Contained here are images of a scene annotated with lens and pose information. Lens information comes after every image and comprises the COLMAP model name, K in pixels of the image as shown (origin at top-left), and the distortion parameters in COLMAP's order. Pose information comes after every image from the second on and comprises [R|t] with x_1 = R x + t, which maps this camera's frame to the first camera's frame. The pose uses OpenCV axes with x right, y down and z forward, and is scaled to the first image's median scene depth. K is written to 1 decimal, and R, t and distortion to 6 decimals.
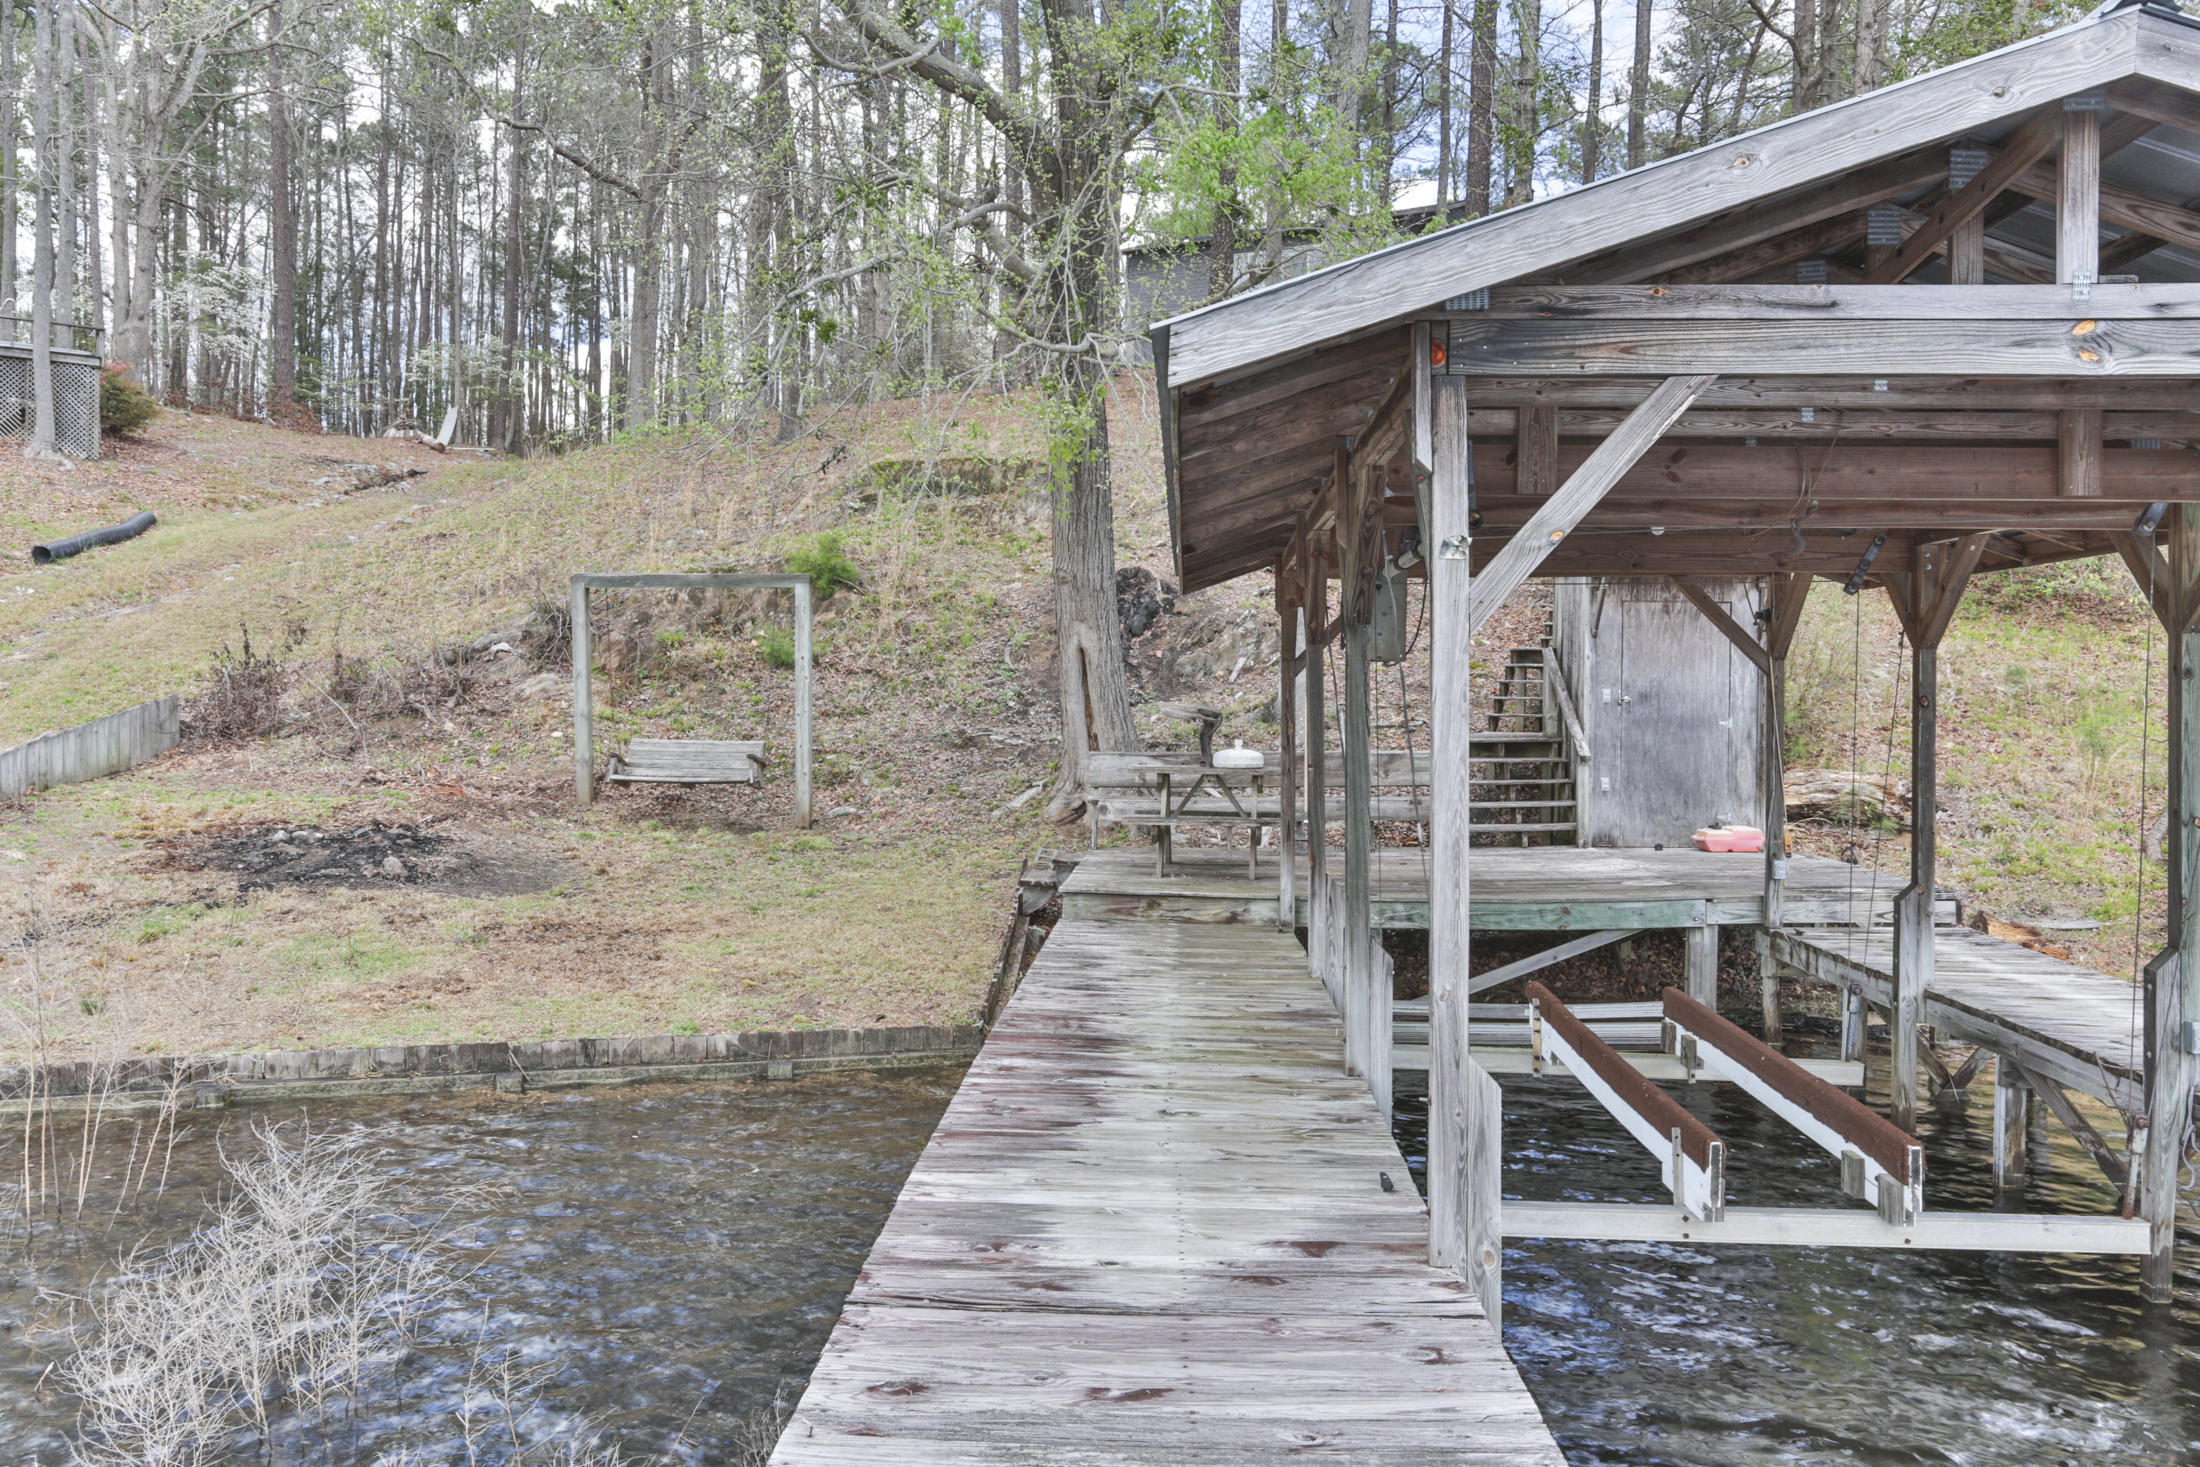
lens RADIAL K [[1699.8, 0, 1092.1], [0, 1699.8, 726.1], [0, 0, 1]] dist [-0.030367, -0.000430]
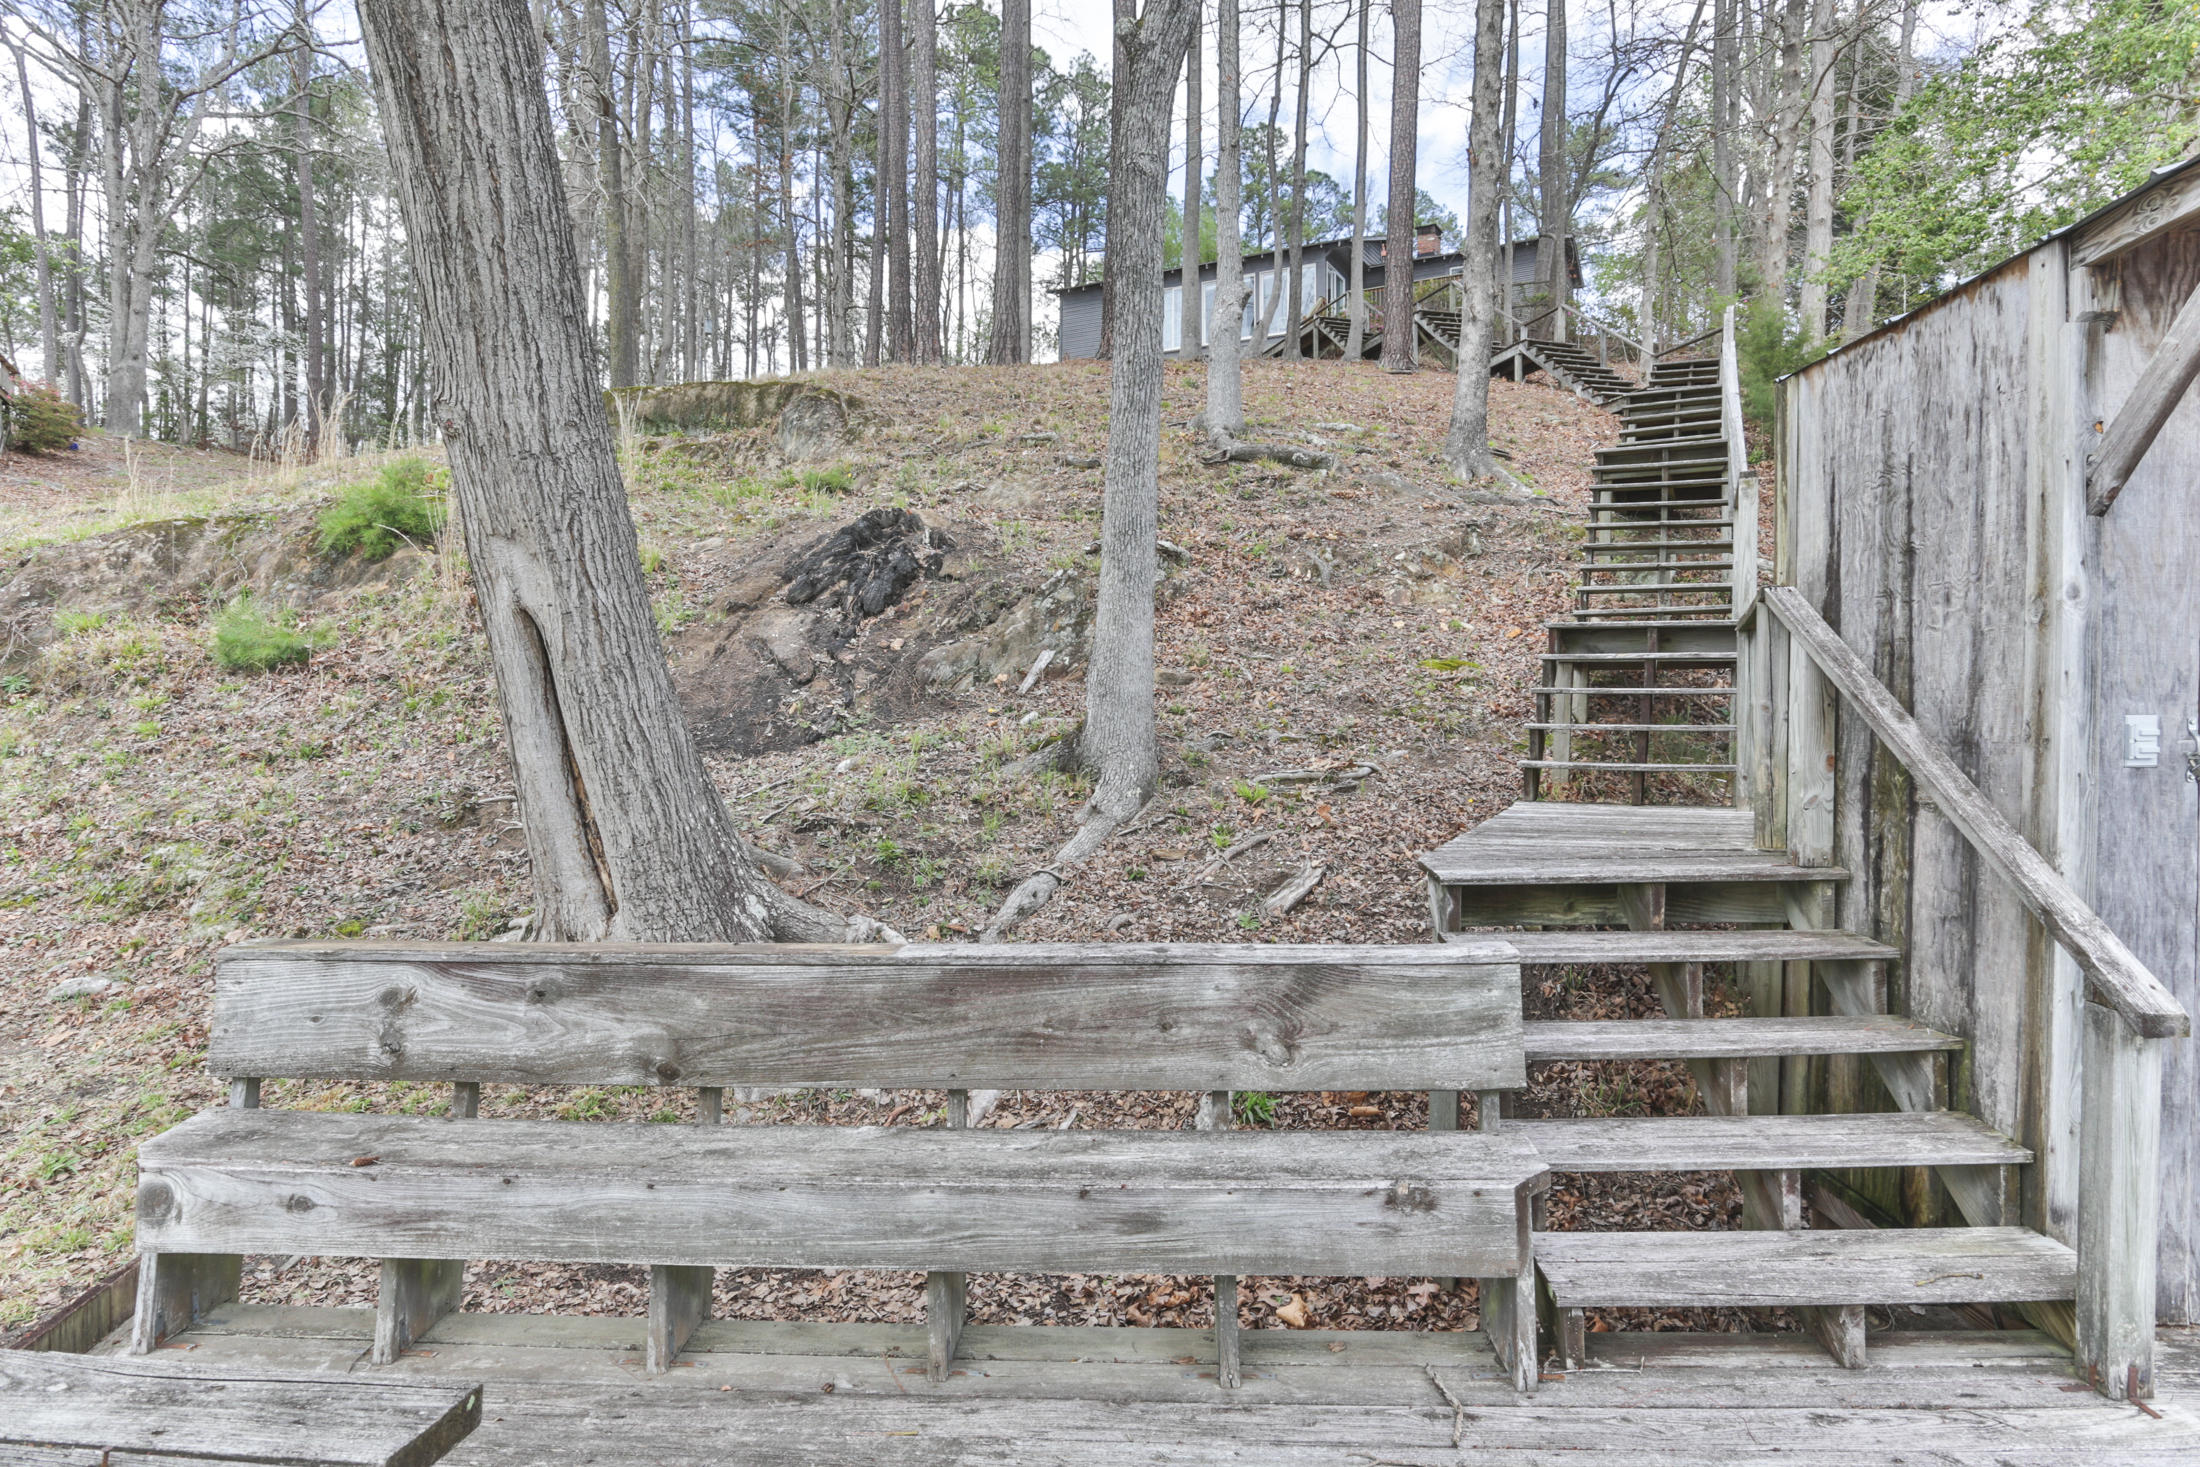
lens RADIAL K [[1221.6, 0, 1100.5], [0, 1221.6, 725.5], [0, 0, 1]] dist [-0.044846, 0.000907]
pose [[0.999987, -0.003794, 0.003328, 0.104033], [0.003796, 0.999993, -0.000592, -0.014922], [-0.003325, 0.000605, 0.999994, 0.587730]]
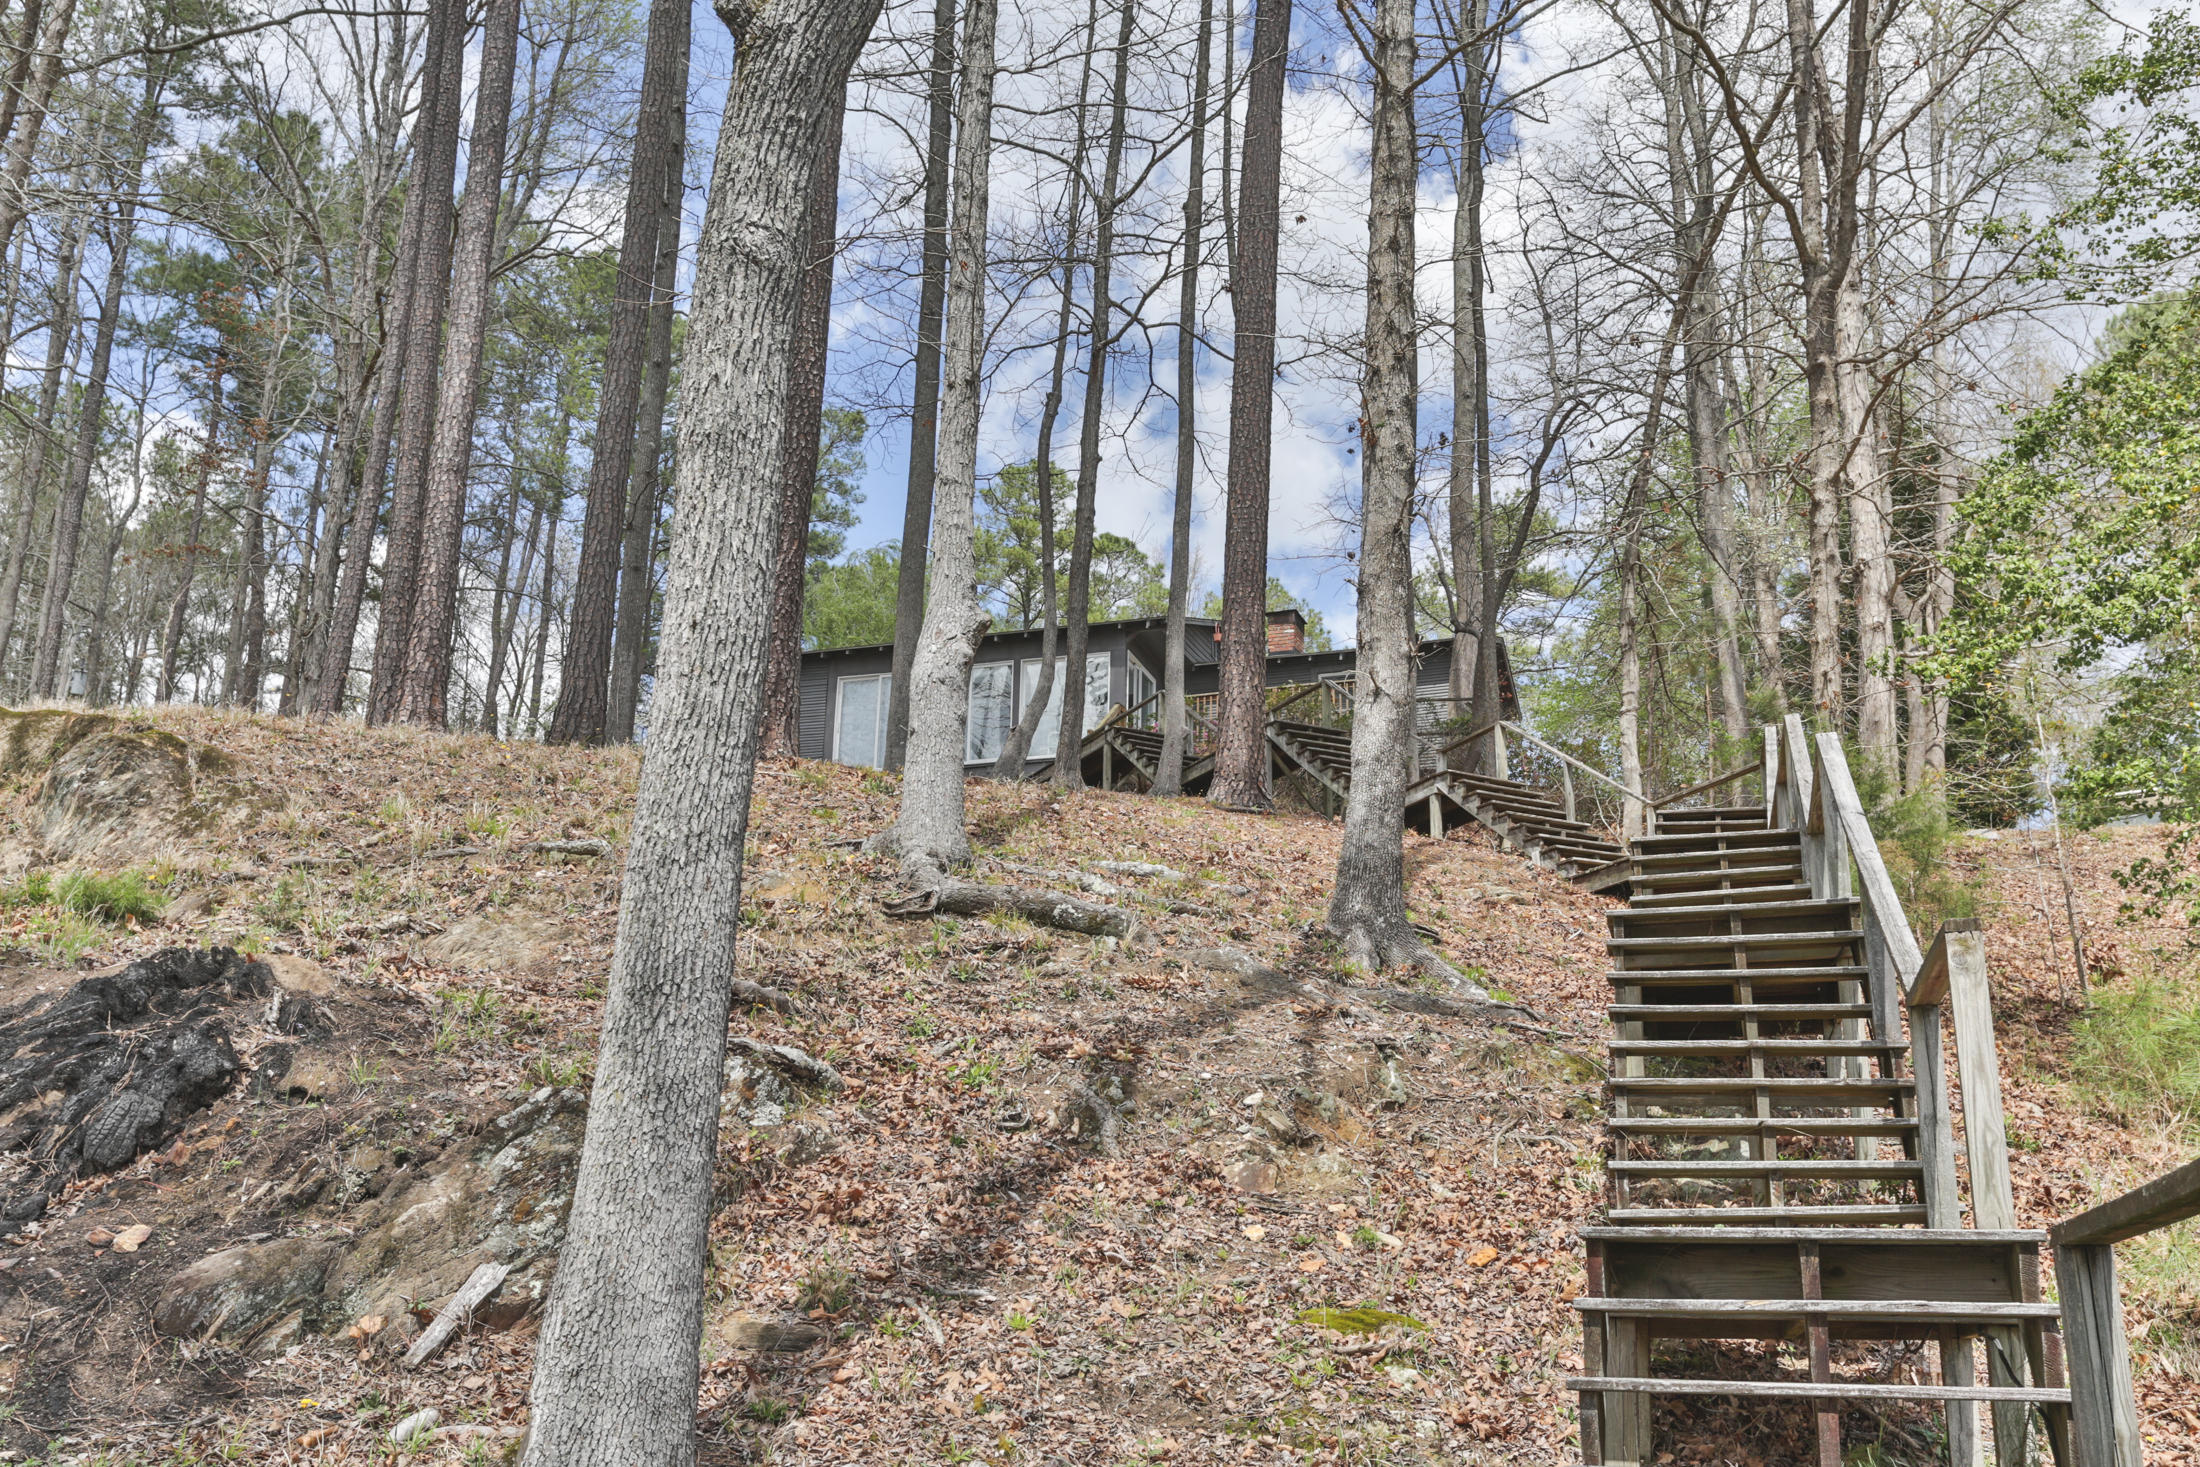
lens RADIAL K [[1994.9, 0, 1097.6], [0, 1994.9, 712.6], [0, 0, 1]] dist [-0.010880, 0.000000]
pose [[0.984333, 0.070929, 0.161424, 0.123073], [-0.012119, 0.940570, -0.339383, -0.017884], [-0.175902, 0.332110, 0.926694, 0.676226]]
